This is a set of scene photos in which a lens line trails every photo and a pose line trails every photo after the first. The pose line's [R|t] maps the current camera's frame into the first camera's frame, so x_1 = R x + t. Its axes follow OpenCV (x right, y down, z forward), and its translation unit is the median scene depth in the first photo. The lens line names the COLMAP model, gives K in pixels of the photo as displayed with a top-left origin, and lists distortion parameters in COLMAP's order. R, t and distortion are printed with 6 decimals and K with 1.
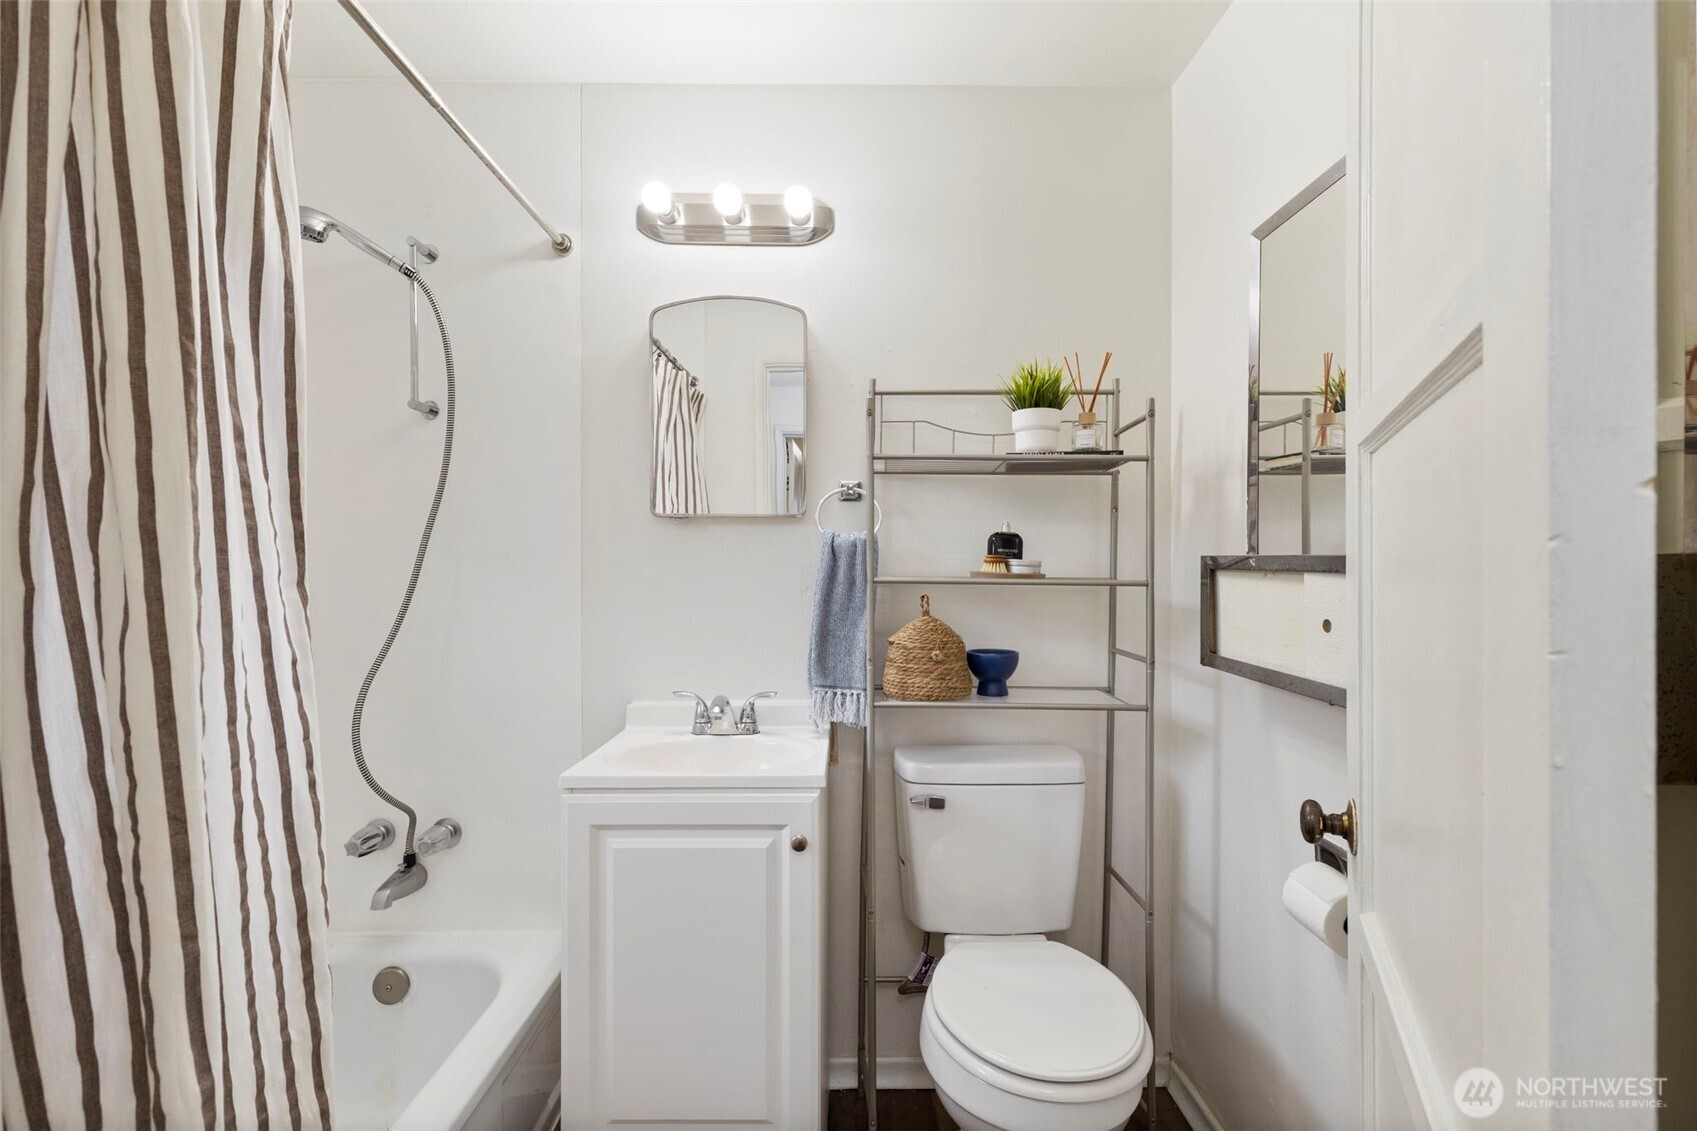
lens RADIAL K [[740.6, 0, 848.3], [0, 740.6, 566.7], [0, 0, 1]] dist [0.007614, 0.000084]
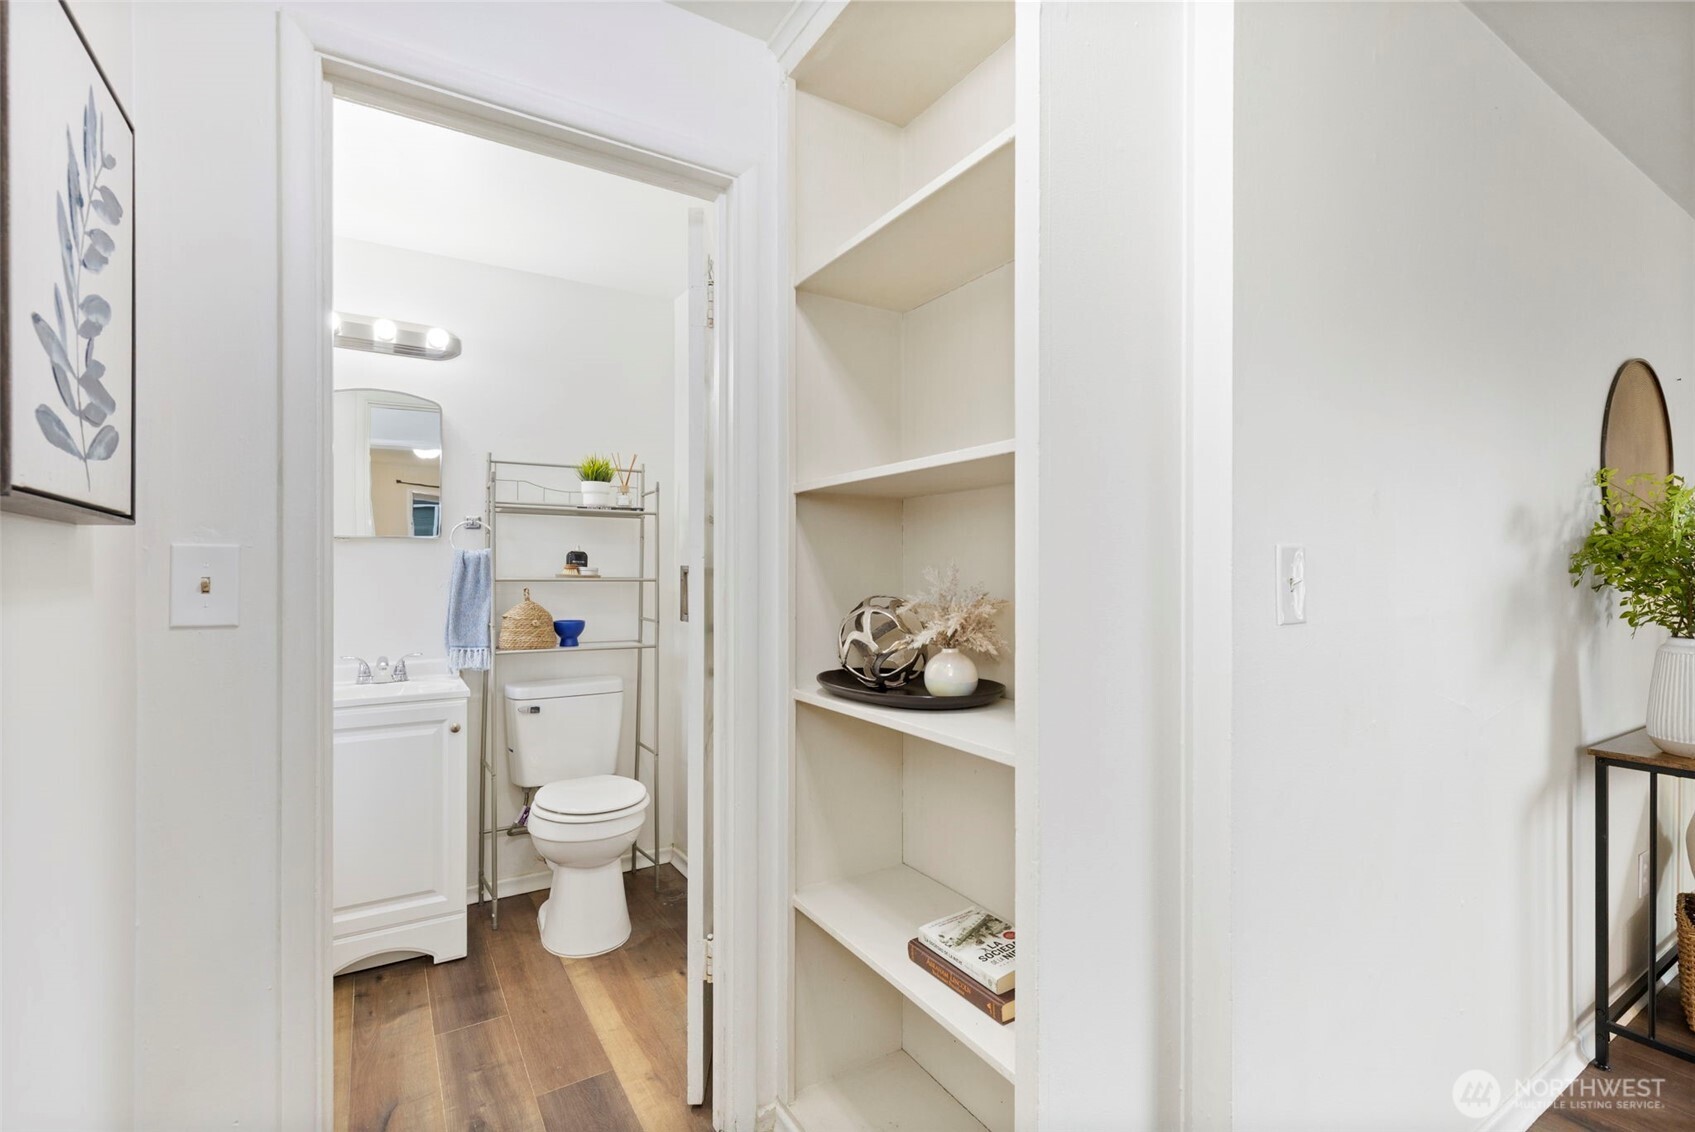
lens RADIAL K [[739.7, 0, 846.3], [0, 739.7, 567.4], [0, 0, 1]] dist [0.007614, 0.000084]
pose [[0.848476, -0.000041, 0.529234, -0.167632], [0.000826, 0.999999, -0.001246, -0.006096], [-0.529234, 0.001495, 0.848475, -0.790114]]
